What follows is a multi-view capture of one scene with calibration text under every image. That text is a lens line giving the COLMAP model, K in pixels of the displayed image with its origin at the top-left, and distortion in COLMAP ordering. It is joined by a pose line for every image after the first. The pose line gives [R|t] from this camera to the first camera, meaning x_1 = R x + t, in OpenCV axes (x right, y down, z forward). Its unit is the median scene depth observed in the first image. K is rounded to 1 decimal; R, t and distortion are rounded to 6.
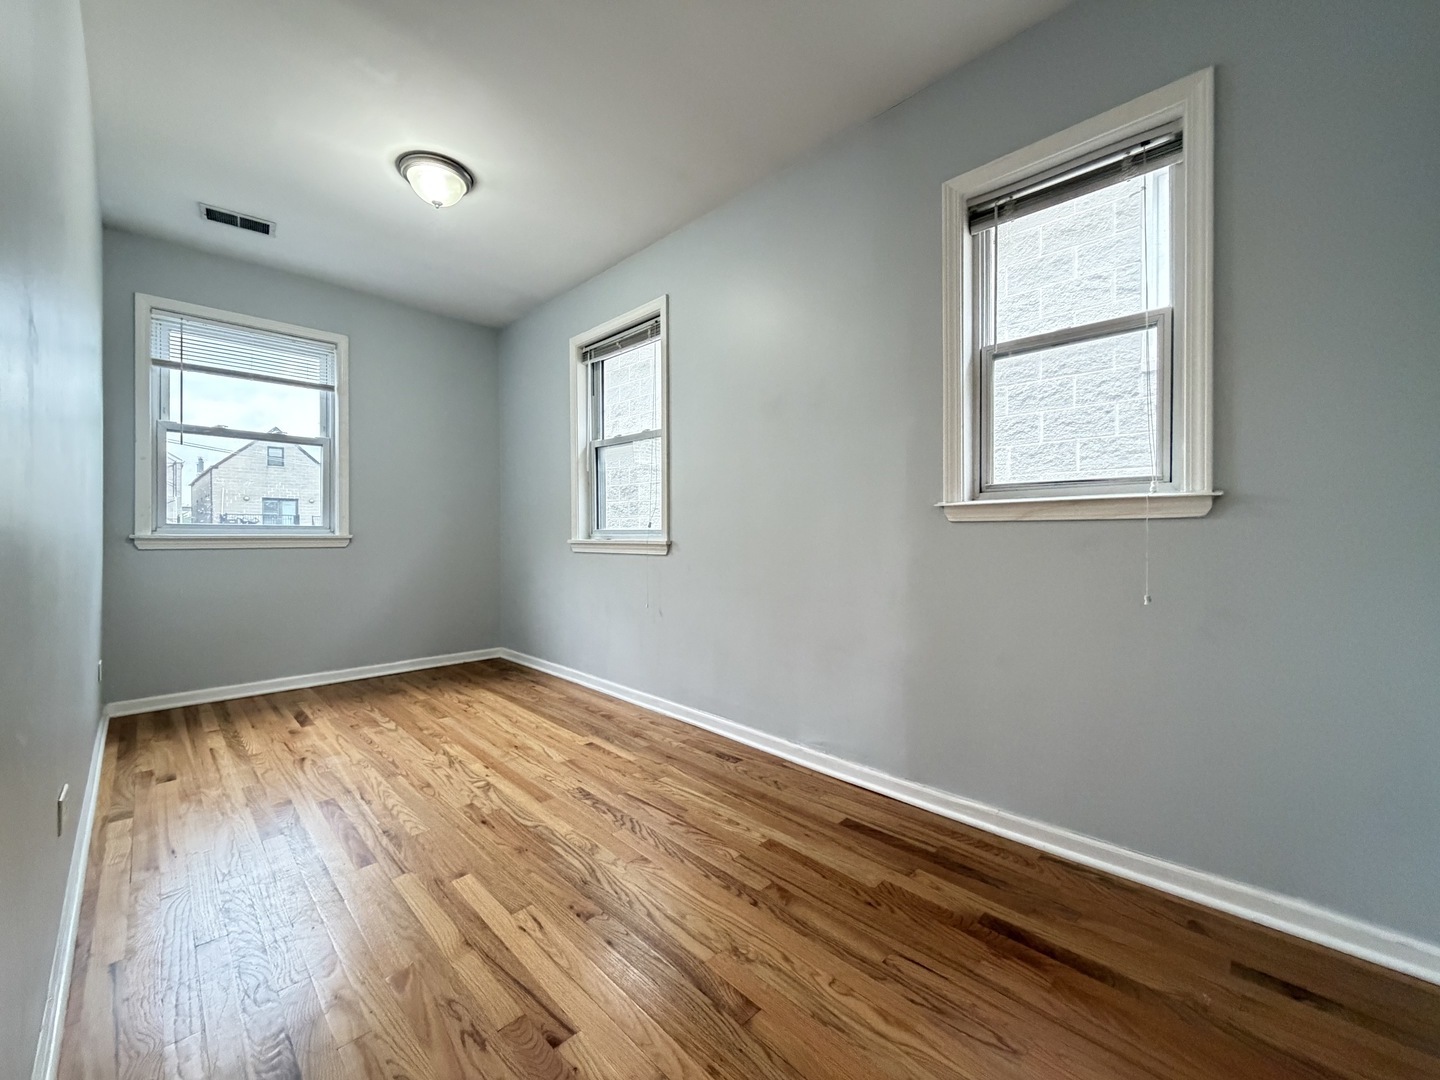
lens RADIAL K [[574.4, 0, 721.8], [0, 574.4, 537.6], [0, 0, 1]] dist [-0.000856, 0.000659]
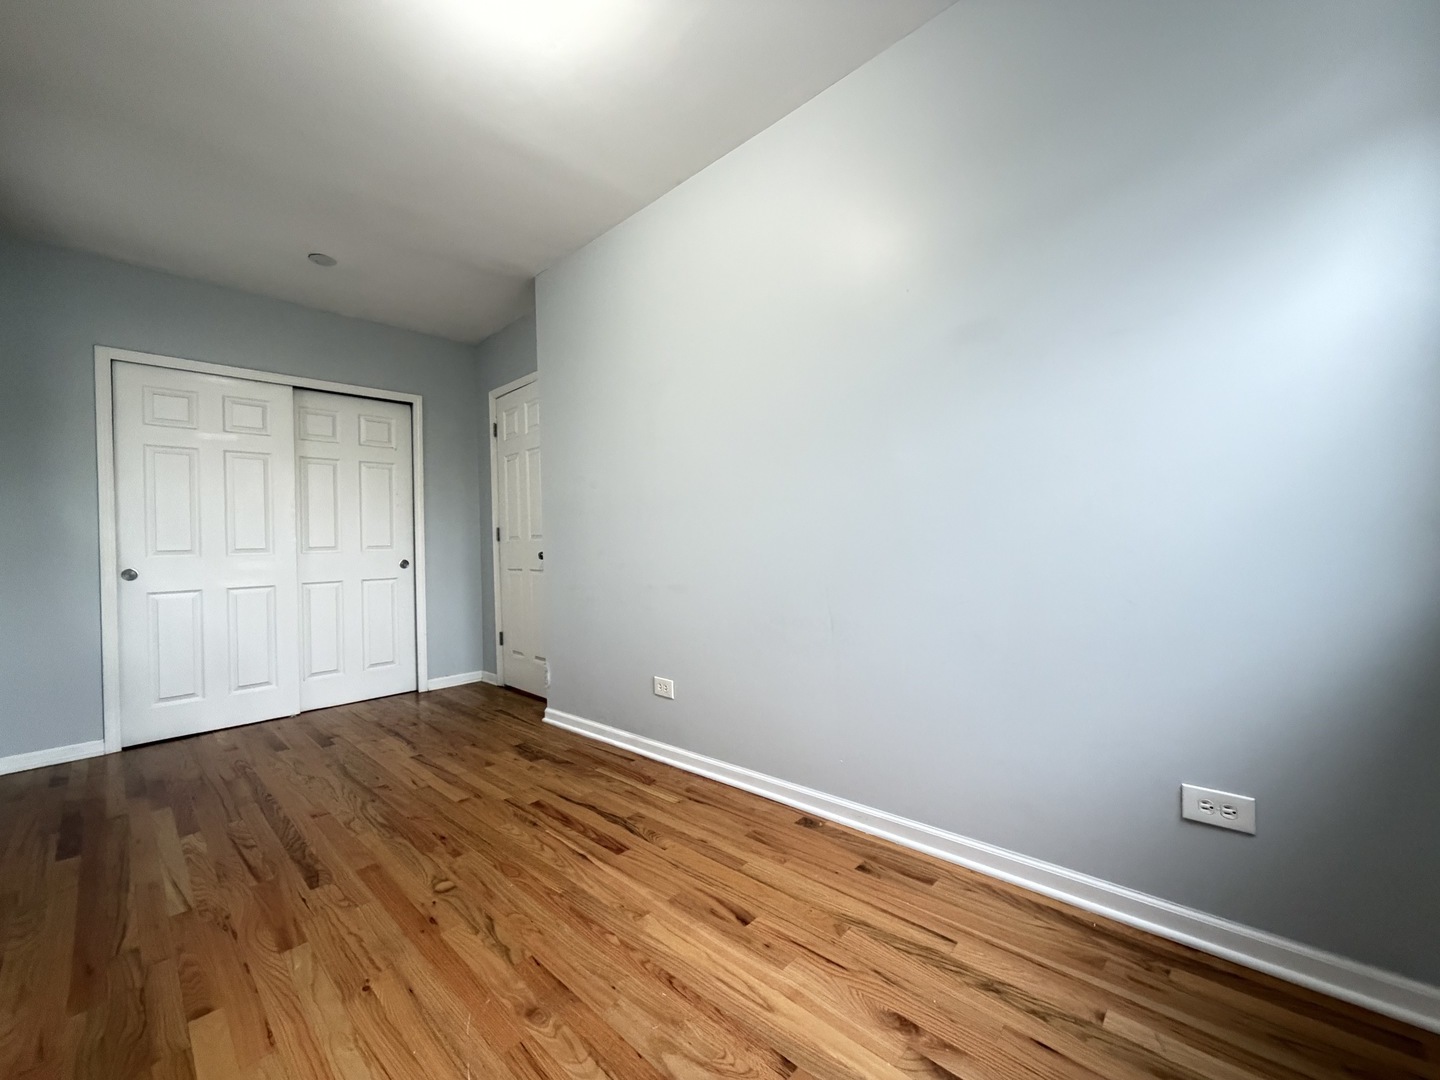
lens RADIAL K [[574.4, 0, 716.5], [0, 574.4, 540.6], [0, 0, 1]] dist [-0.000856, 0.000659]
pose [[-0.999298, 0.027131, -0.025833, -0.819408], [0.027184, 0.999629, -0.001729, -0.011078], [0.025777, -0.002430, -0.999665, 1.876463]]
